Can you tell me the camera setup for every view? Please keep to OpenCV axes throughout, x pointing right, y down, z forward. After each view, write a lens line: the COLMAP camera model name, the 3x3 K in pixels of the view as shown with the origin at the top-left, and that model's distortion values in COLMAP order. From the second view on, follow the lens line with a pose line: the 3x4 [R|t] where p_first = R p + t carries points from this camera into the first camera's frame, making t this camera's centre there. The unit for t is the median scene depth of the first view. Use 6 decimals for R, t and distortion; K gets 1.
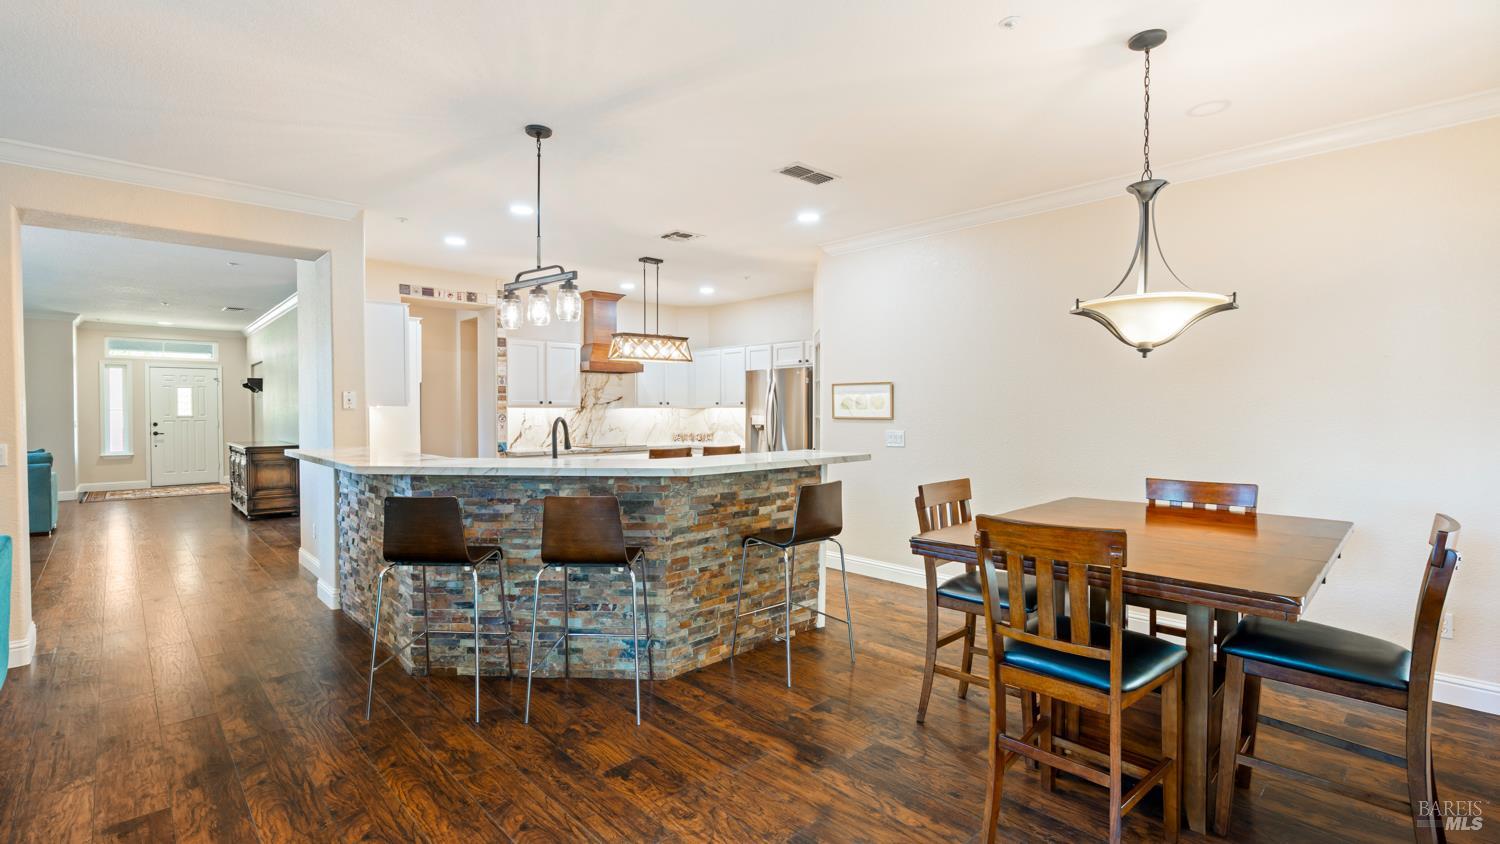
lens RADIAL K [[679.4, 0, 745.2], [0, 679.4, 420.6], [0, 0, 1]] dist [-0.008253, 0.004361]
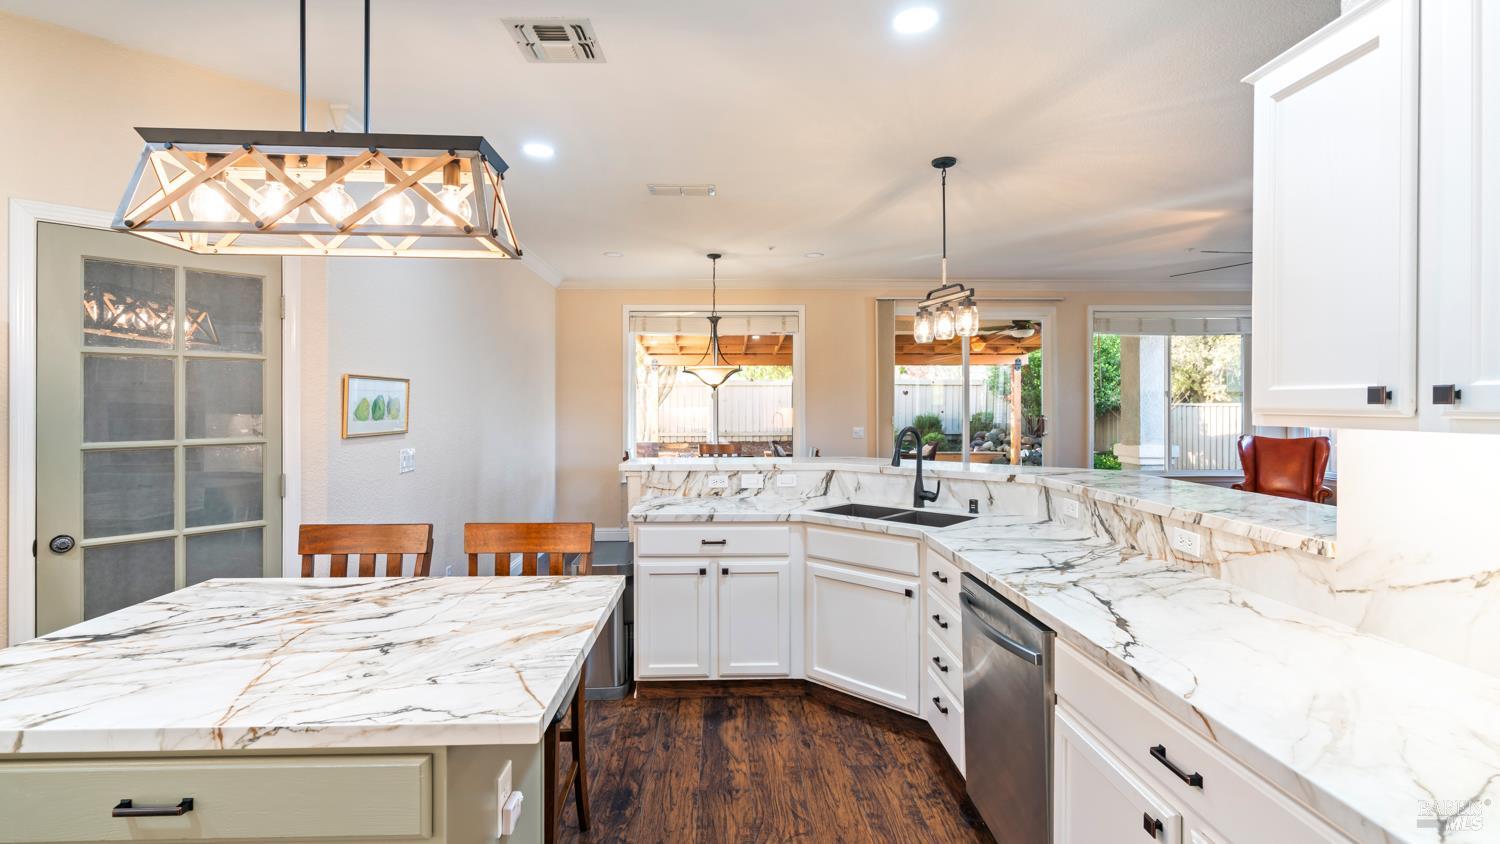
lens RADIAL K [[679.4, 0, 758.8], [0, 679.4, 402.4], [0, 0, 1]] dist [-0.008253, 0.004361]
pose [[-0.760531, 0.004187, 0.649289, -0.339237], [0.015407, 0.999814, 0.011599, -0.024147], [-0.649119, 0.018825, -0.760454, 0.871613]]
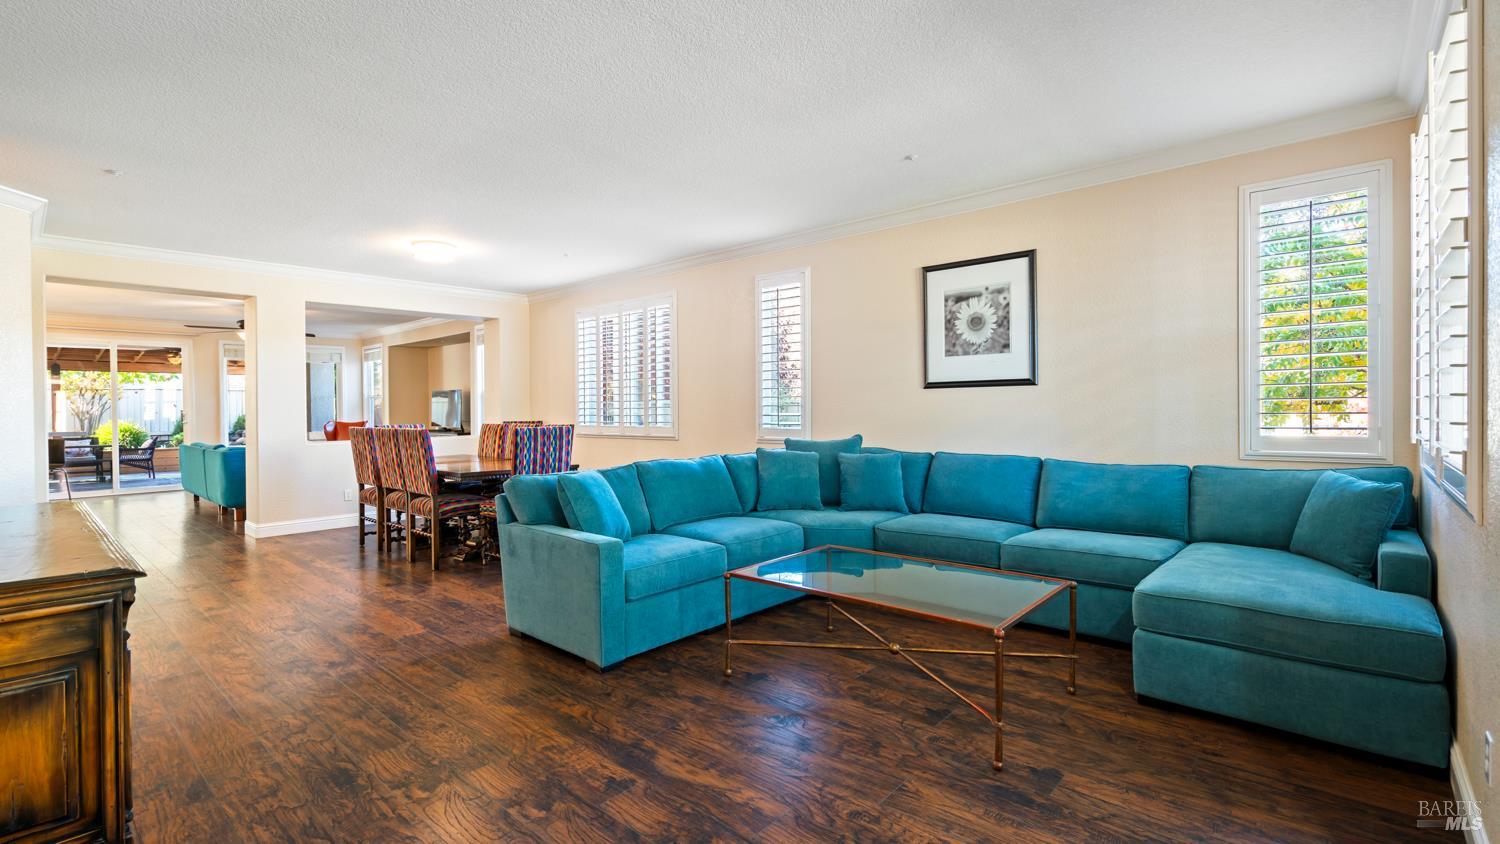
lens RADIAL K [[679.4, 0, 754.7], [0, 679.4, 414.0], [0, 0, 1]] dist [-0.008253, 0.004361]
pose [[-0.995524, 0.008904, -0.094093, -1.082334], [0.006550, 0.999659, 0.025290, -0.010378], [0.094286, 0.024561, -0.995242, 1.419801]]
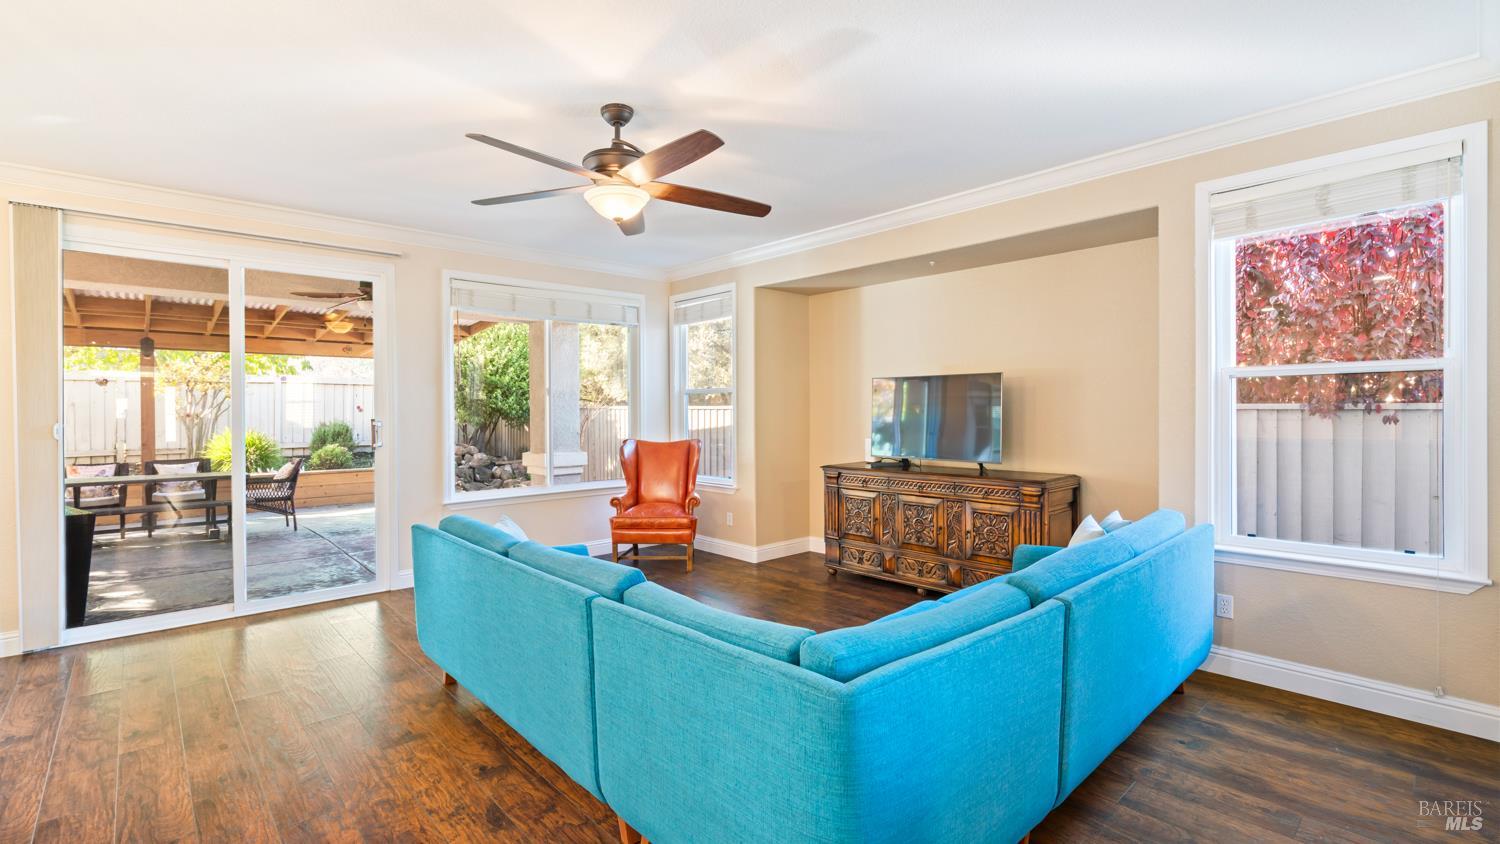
lens RADIAL K [[679.4, 0, 752.0], [0, 679.4, 411.8], [0, 0, 1]] dist [-0.008253, 0.004361]
pose [[-0.999956, 0.004746, 0.008151, -0.393243], [0.004926, 0.999742, 0.022168, -0.009909], [-0.008044, 0.022207, -0.999721, 0.544330]]
